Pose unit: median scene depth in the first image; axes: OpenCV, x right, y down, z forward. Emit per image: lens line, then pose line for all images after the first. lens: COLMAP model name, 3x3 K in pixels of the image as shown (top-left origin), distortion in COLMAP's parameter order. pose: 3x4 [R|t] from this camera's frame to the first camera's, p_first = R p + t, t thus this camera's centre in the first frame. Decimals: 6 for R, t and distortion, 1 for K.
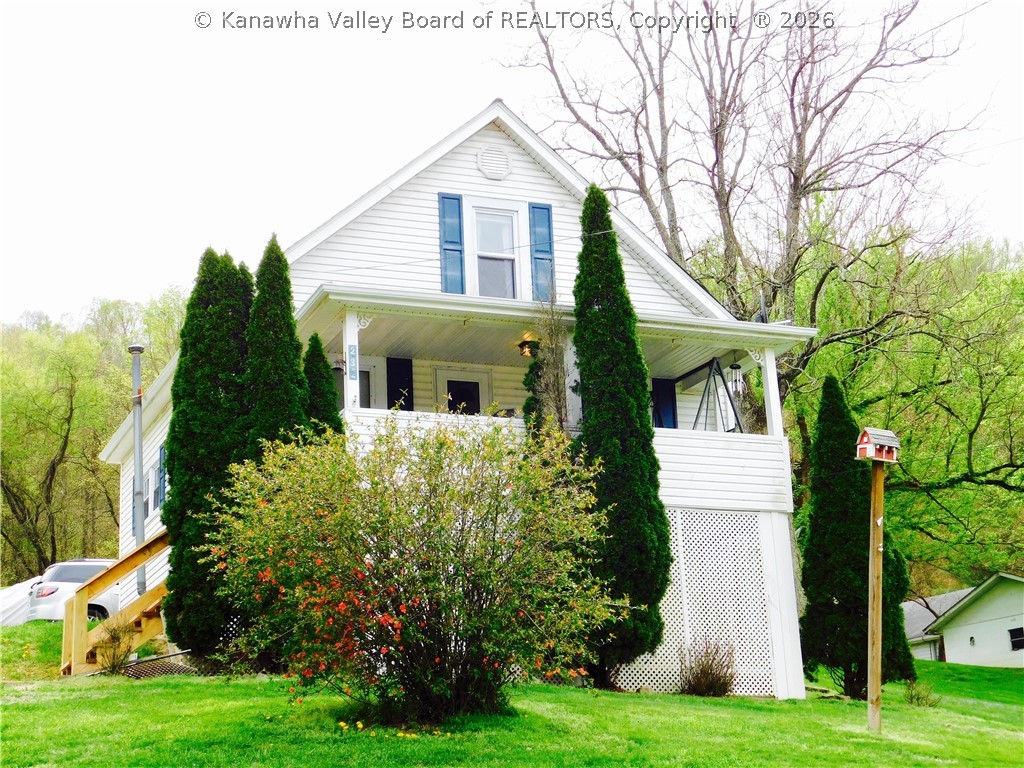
lens RADIAL K [[1745.3, 0, 512.0], [0, 1745.3, 384.0], [0, 0, 1]] dist [-0.007740, -0.064421]
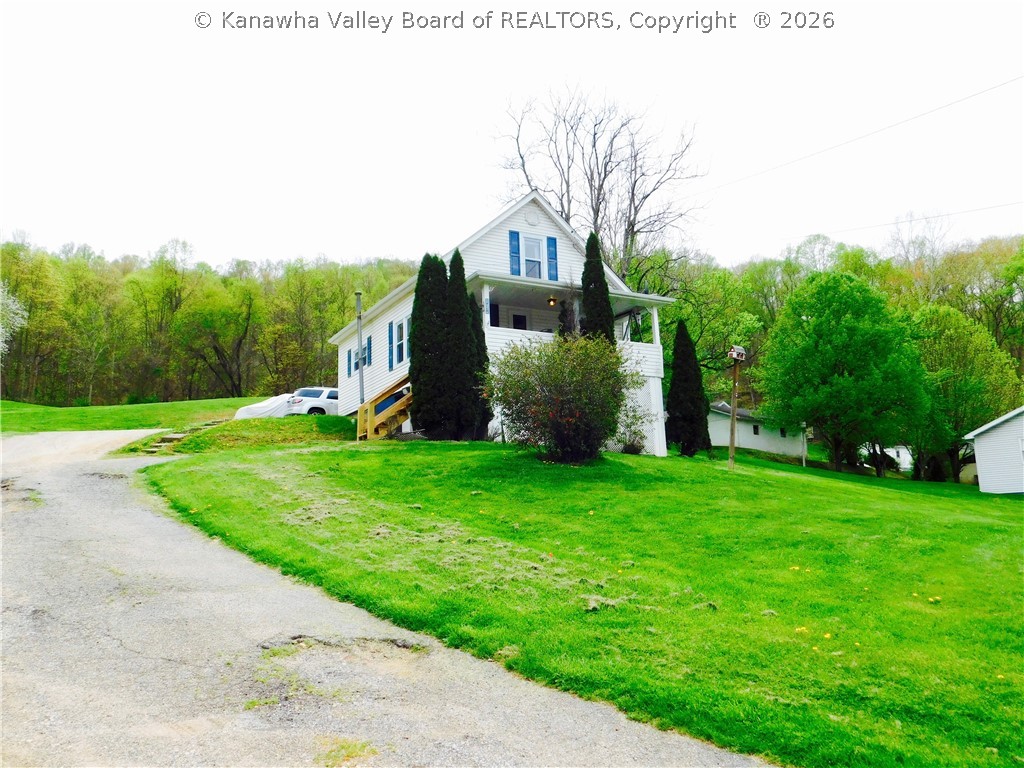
lens RADIAL K [[811.9, 0, 512.0], [0, 811.9, 384.0], [0, 0, 1]] dist [0.007429, 0.003276]
pose [[0.993798, 0.030577, 0.106915, -0.156050], [-0.040218, 0.995200, 0.089212, -0.006620], [-0.103674, -0.092959, 0.990258, -0.057549]]
